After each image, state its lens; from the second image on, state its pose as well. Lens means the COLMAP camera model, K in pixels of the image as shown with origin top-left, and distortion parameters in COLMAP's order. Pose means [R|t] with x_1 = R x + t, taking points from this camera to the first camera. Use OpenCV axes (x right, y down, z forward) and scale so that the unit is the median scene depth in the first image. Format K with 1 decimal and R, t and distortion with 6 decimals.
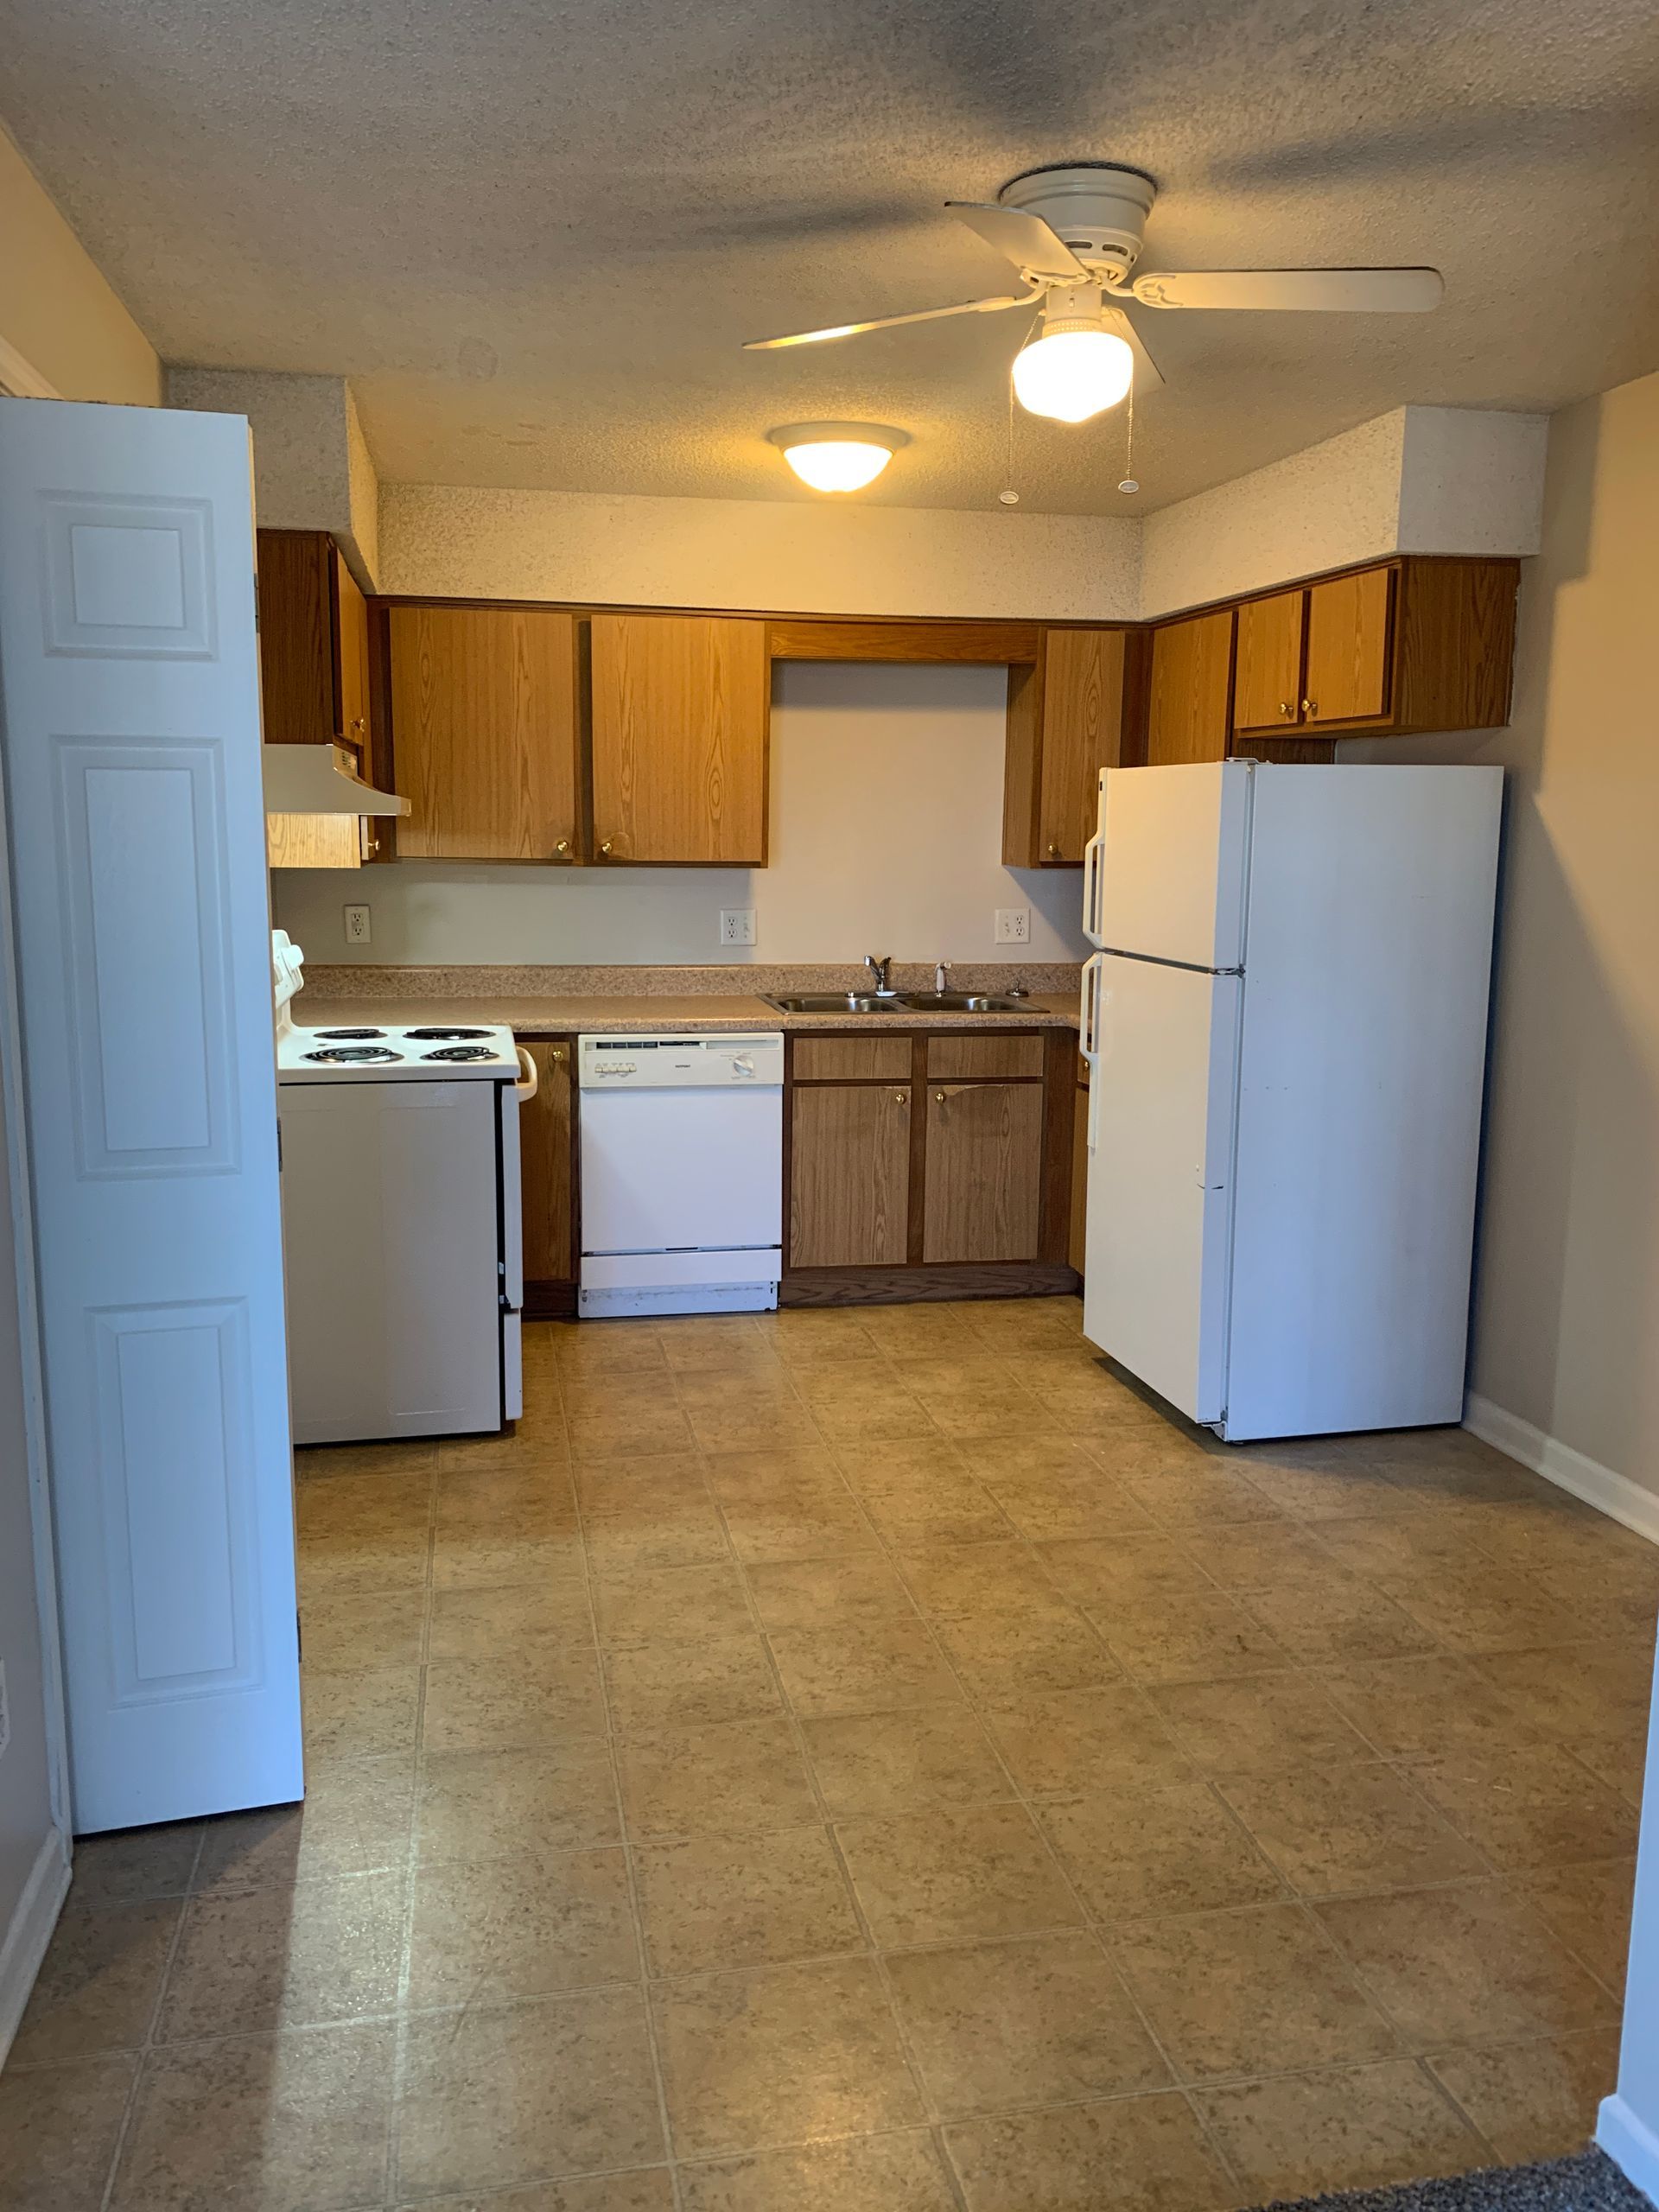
lens RADIAL K [[1666.2, 0, 817.9], [0, 1666.2, 1092.6], [0, 0, 1]] dist [0.126752, -0.243626]
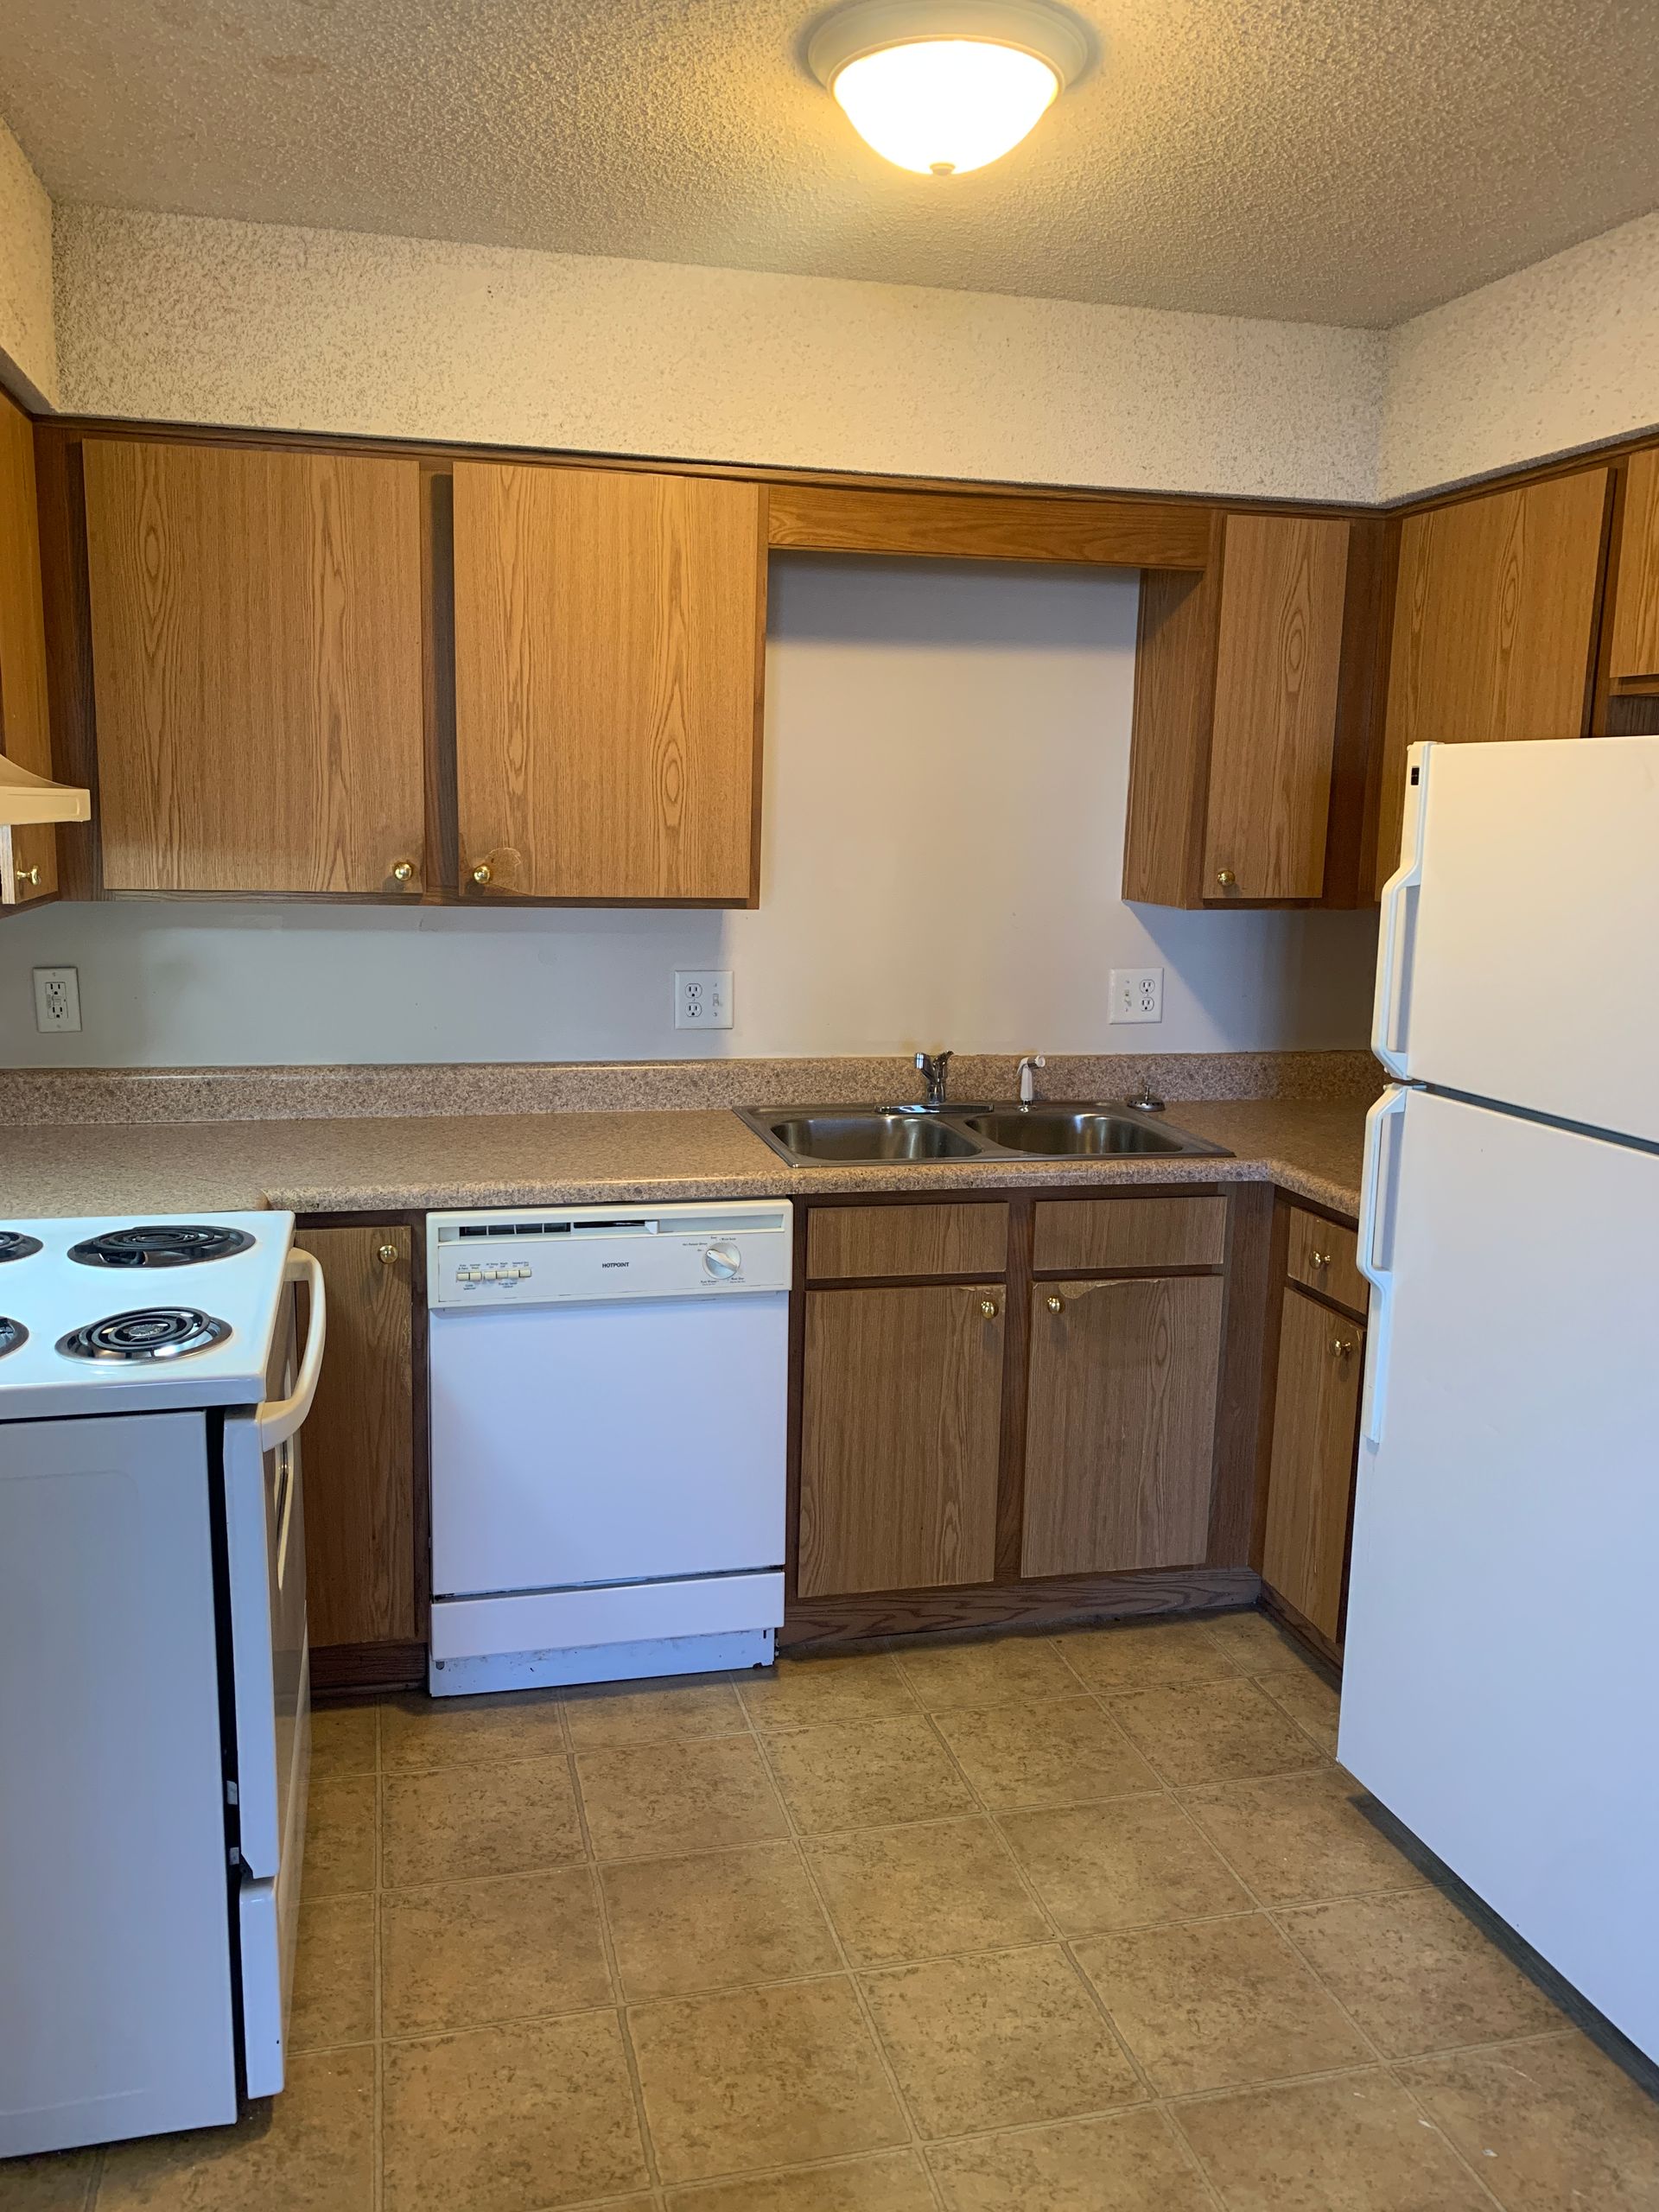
lens RADIAL K [[1658.6, 0, 807.5], [0, 1658.6, 1097.2], [0, 0, 1]] dist [0.046397, -0.080273]
pose [[0.999003, 0.002164, 0.044582, -0.040170], [-0.002659, 0.999935, 0.011043, -0.076912], [-0.044555, -0.011151, 0.998945, 0.428151]]
